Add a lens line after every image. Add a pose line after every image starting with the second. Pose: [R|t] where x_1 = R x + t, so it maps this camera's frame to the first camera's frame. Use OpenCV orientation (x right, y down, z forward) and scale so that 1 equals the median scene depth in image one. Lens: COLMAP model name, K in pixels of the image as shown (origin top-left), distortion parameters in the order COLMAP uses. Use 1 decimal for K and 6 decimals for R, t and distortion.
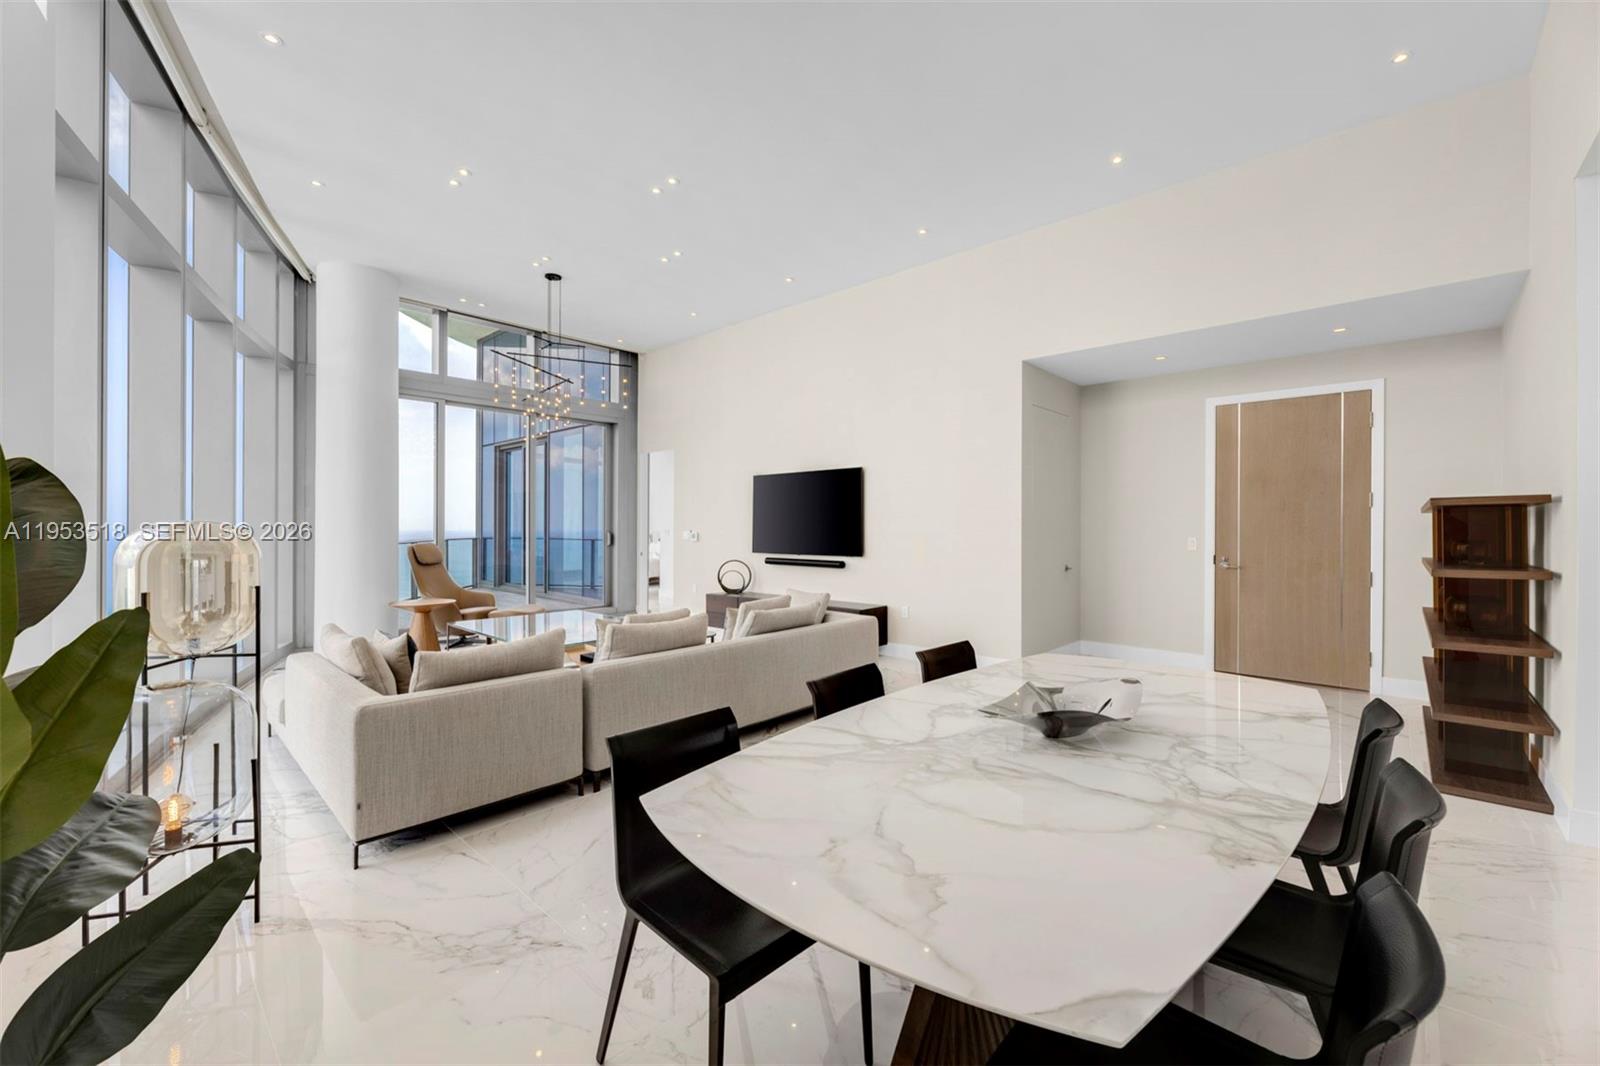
lens RADIAL K [[662.0, 0, 792.6], [0, 662.0, 532.9], [0, 0, 1]] dist [-0.001306, -0.000602]
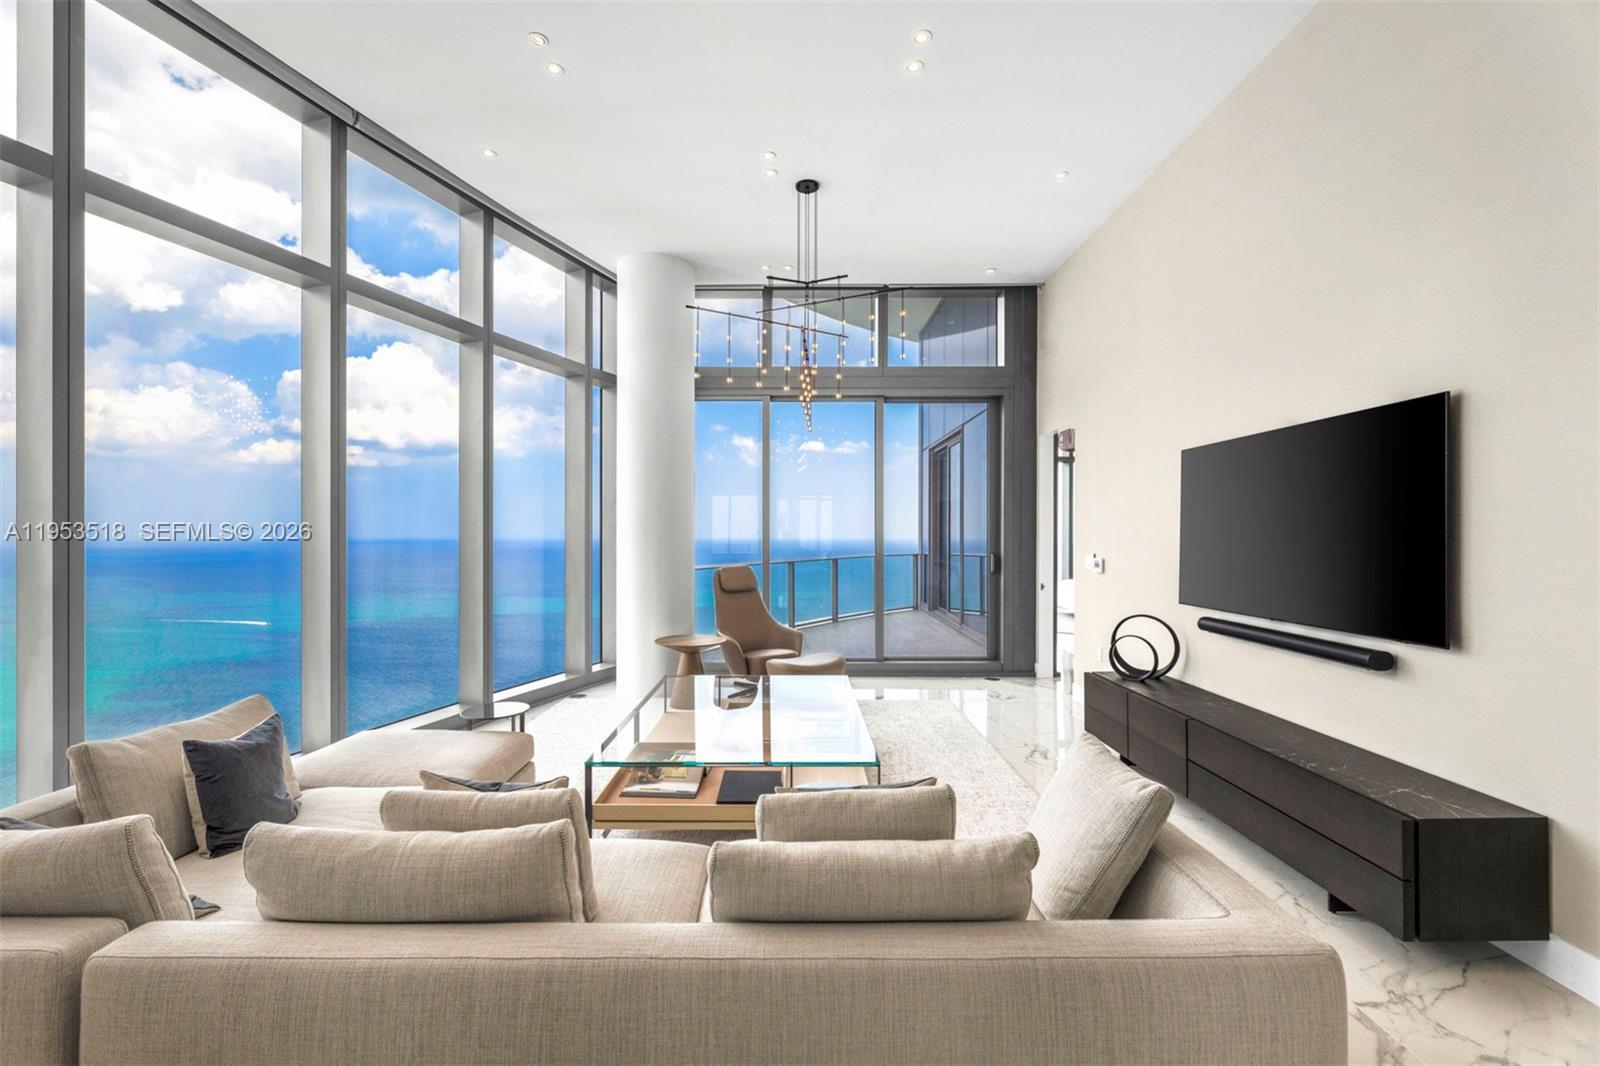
lens RADIAL K [[662.0, 0, 792.6], [0, 662.0, 532.9], [0, 0, 1]] dist [-0.001306, -0.000602]
pose [[0.679767, -0.006225, -0.733401, 0.108756], [-0.001165, 0.999954, -0.009567, -0.018496], [0.733427, 0.007358, 0.679729, 0.448571]]
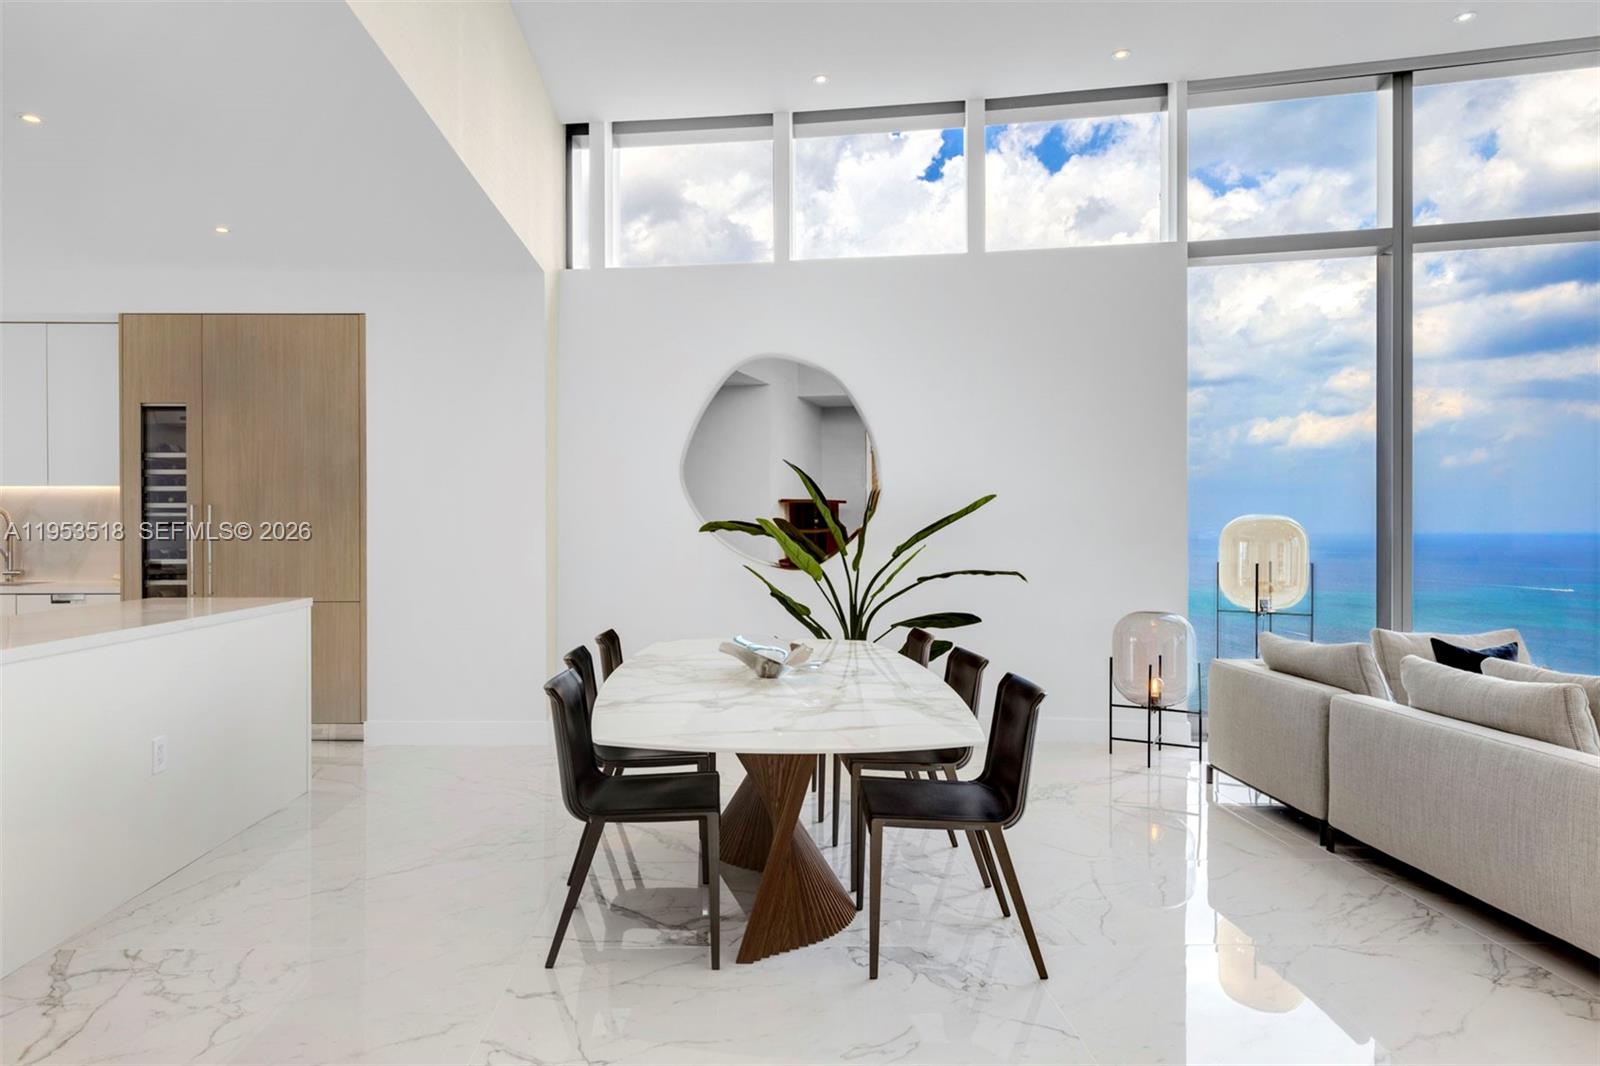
lens RADIAL K [[966.2, 0, 721.7], [0, 966.2, 528.7], [0, 0, 1]] dist [-0.002849, -0.002067]
pose [[-0.728697, -0.005131, -0.684817, 0.428010], [-0.005359, 0.999984, -0.001789, 0.003218], [0.684815, 0.002366, -0.728713, 0.575733]]
